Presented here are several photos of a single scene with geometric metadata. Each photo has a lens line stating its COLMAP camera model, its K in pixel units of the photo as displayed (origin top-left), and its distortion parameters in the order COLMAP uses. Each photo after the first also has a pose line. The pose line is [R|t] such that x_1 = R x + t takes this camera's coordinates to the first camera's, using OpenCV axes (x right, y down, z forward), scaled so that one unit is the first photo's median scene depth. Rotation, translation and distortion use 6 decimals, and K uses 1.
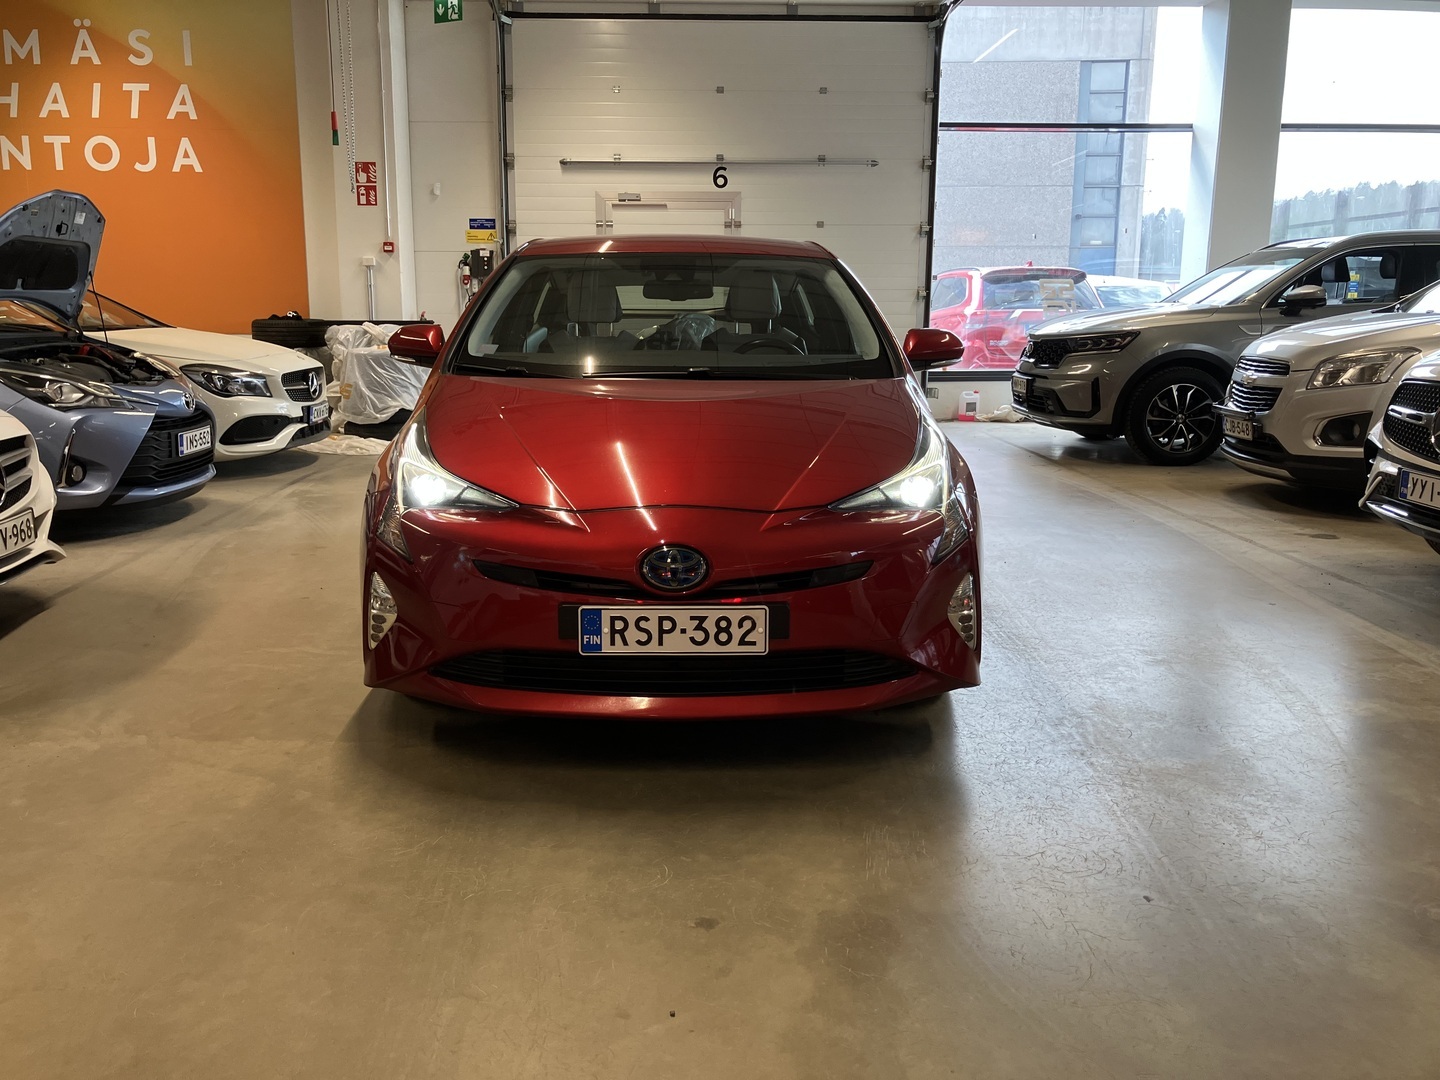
lens RADIAL K [[1199.0, 0, 720.0], [0, 1199.0, 540.0], [0, 0, 1]] dist [0.015090, -0.010190]
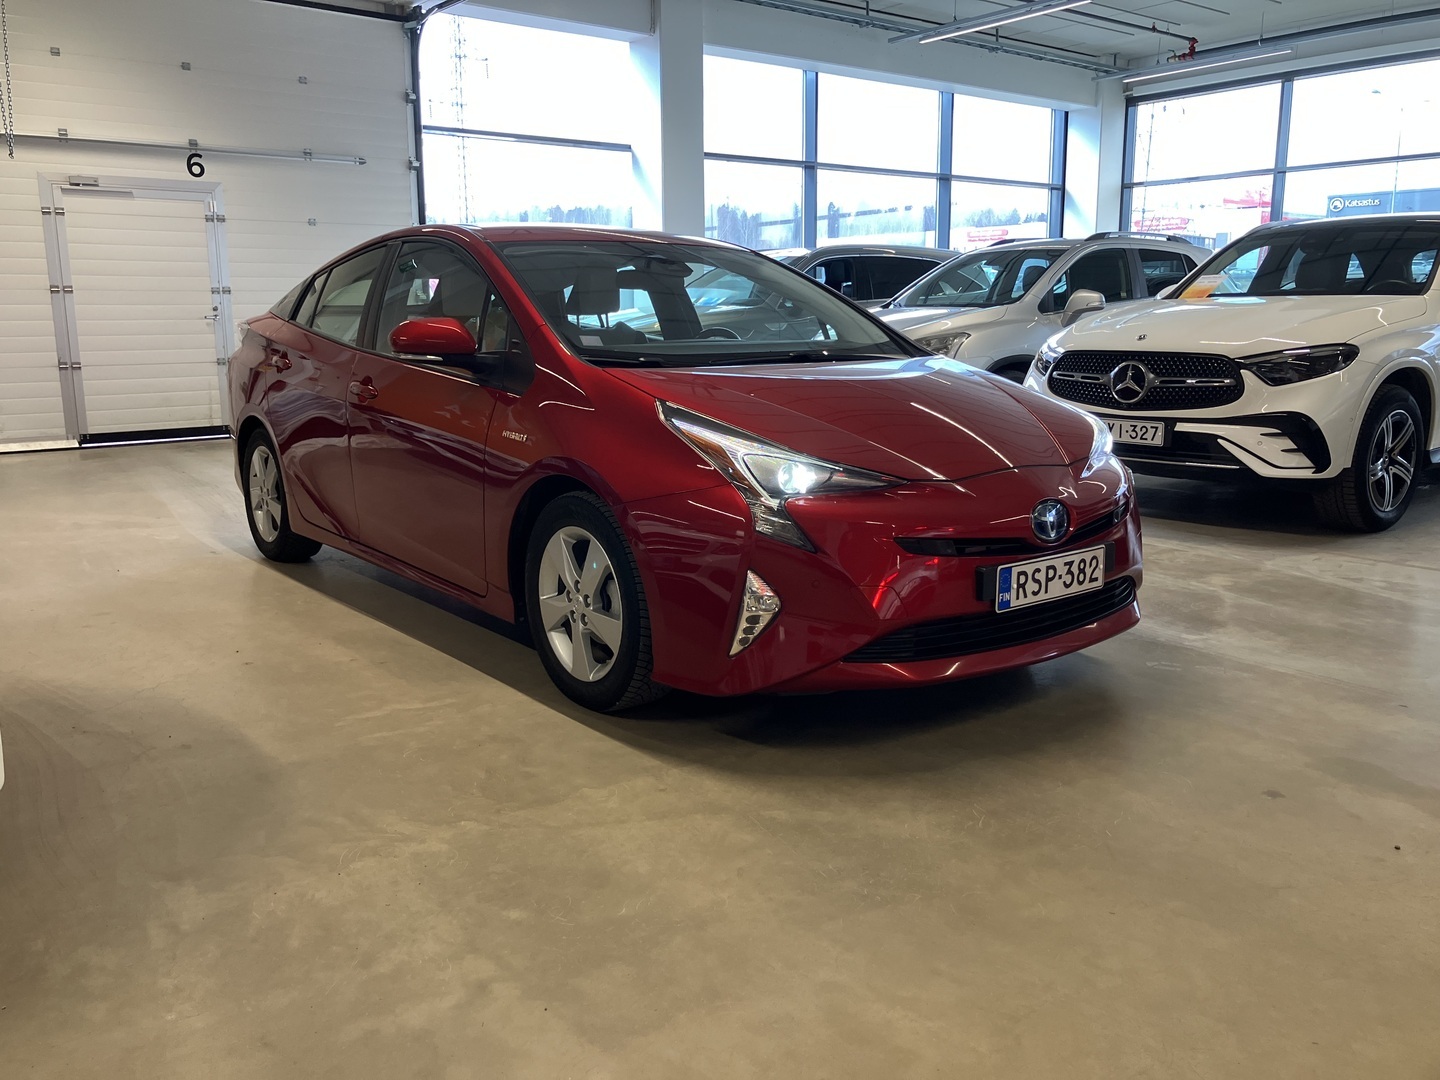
lens RADIAL K [[1178.1, 0, 720.0], [0, 1178.1, 540.0], [0, 0, 1]] dist [0.024599, -0.011936]
pose [[0.799973, -0.121881, 0.587527, -0.900858], [0.125146, 0.991511, 0.035288, -0.035582], [-0.586840, 0.045297, 0.808435, 0.285621]]
